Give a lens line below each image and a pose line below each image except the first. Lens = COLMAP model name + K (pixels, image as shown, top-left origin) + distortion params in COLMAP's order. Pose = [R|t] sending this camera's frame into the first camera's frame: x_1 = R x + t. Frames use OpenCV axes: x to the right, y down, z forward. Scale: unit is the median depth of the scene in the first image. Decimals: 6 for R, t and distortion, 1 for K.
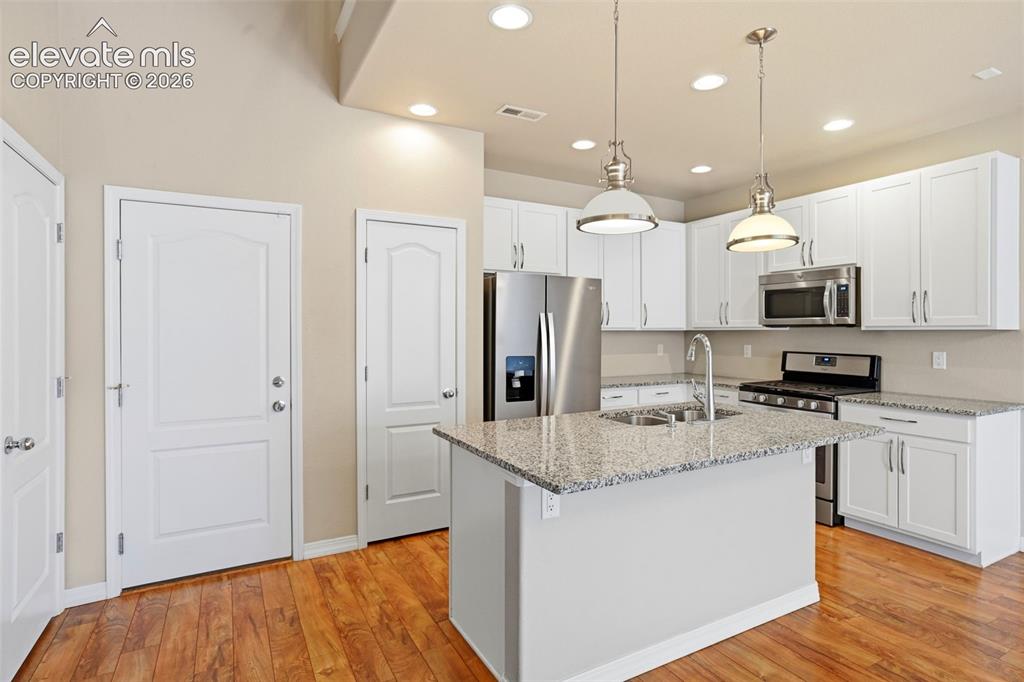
lens RADIAL K [[529.2, 0, 517.0], [0, 529.2, 332.8], [0, 0, 1]] dist [-0.020596, 0.018558]
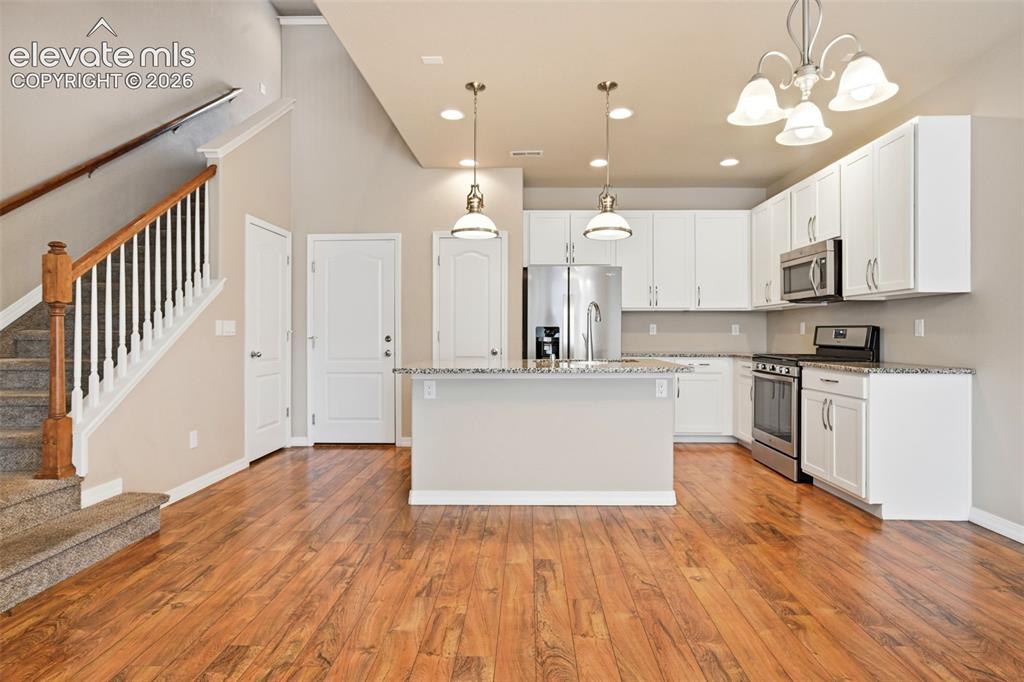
lens RADIAL K [[529.2, 0, 517.0], [0, 529.2, 332.8], [0, 0, 1]] dist [-0.020596, 0.018558]
pose [[0.865382, 0.000459, -0.501113, 0.624881], [-0.003160, 0.999985, -0.004541, 0.065979], [0.501103, 0.005513, 0.865370, -0.217876]]
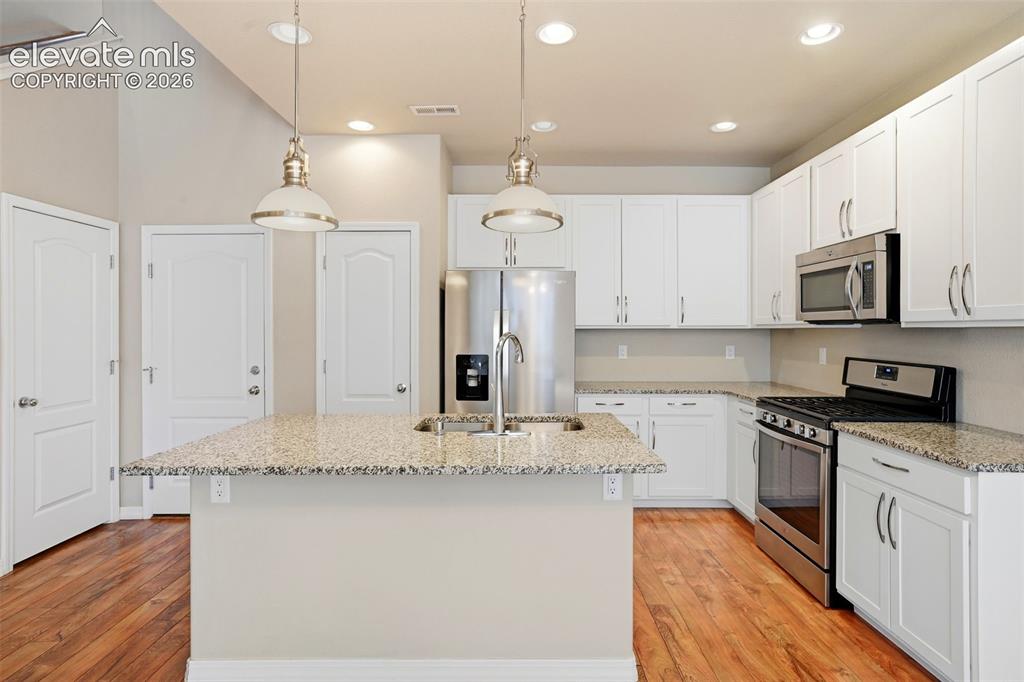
lens RADIAL K [[529.2, 0, 517.0], [0, 529.2, 332.8], [0, 0, 1]] dist [-0.020596, 0.018558]
pose [[0.875251, 0.003073, -0.483659, 0.557267], [-0.002044, 0.999994, 0.002655, 0.000706], [0.483665, -0.001335, 0.875252, 0.180169]]
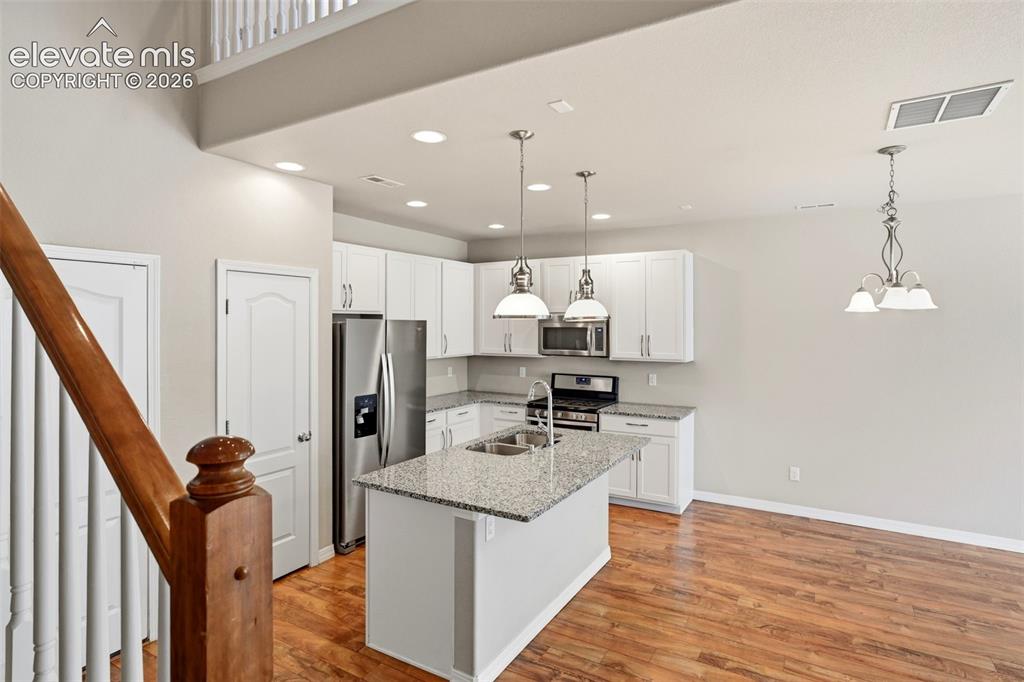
lens RADIAL K [[539.2, 0, 517.5], [0, 539.2, 326.0], [0, 0, 1]] dist [-0.019463, 0.018244]
pose [[0.860548, -0.001329, 0.509368, -0.290128], [0.001340, 0.999999, 0.000345, -0.098131], [-0.509368, 0.000385, 0.860549, -0.110666]]
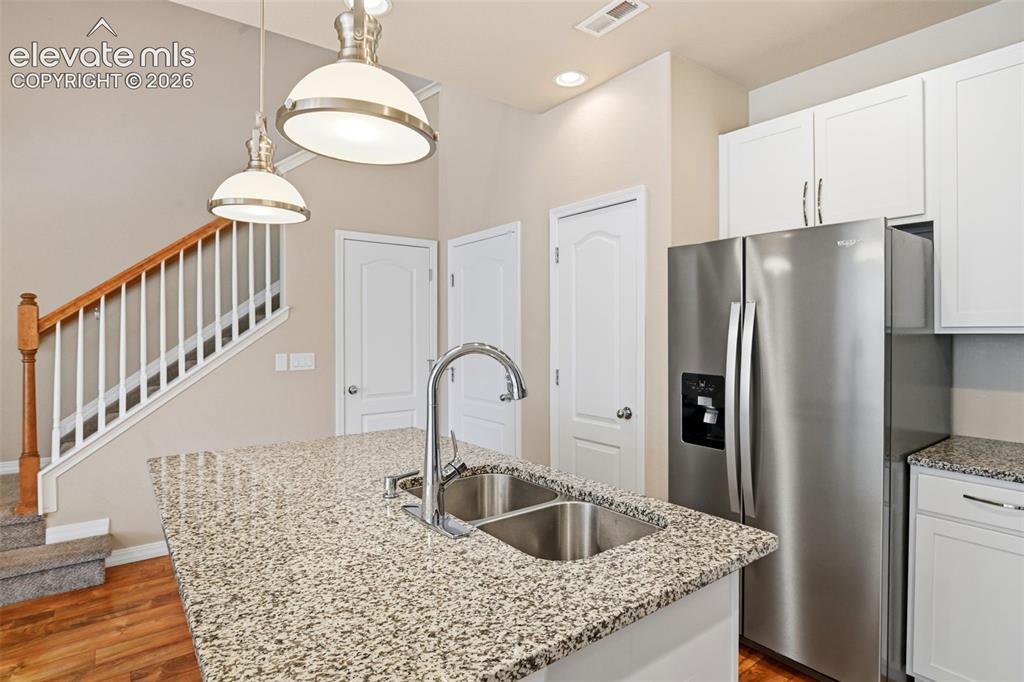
lens RADIAL K [[532.1, 0, 516.8], [0, 532.1, 331.2], [0, 0, 1]] dist [-0.015496, 0.000670]
pose [[0.147874, 0.000534, -0.989006, 0.596476], [-0.003005, 0.999995, 0.000091, -0.006050], [0.989002, 0.002959, 0.147875, 0.693989]]
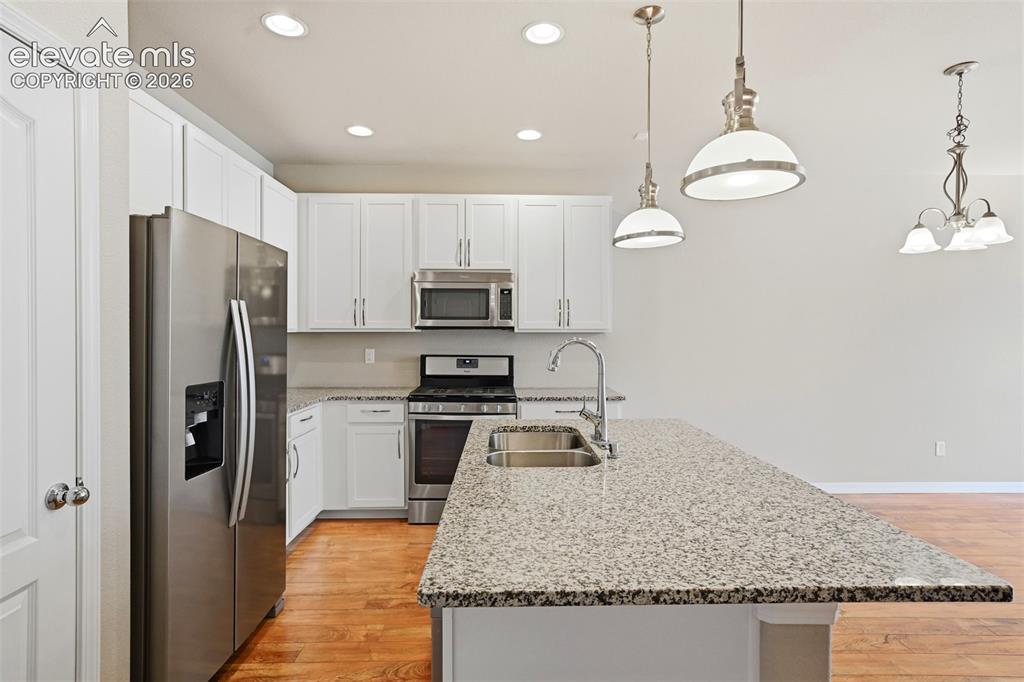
lens RADIAL K [[529.2, 0, 517.0], [0, 529.2, 332.8], [0, 0, 1]] dist [-0.020596, 0.018558]
pose [[0.457241, 0.001380, 0.889342, -0.305080], [0.000578, 0.999998, -0.001849, -0.002727], [-0.889343, 0.001360, 0.457239, 0.509003]]
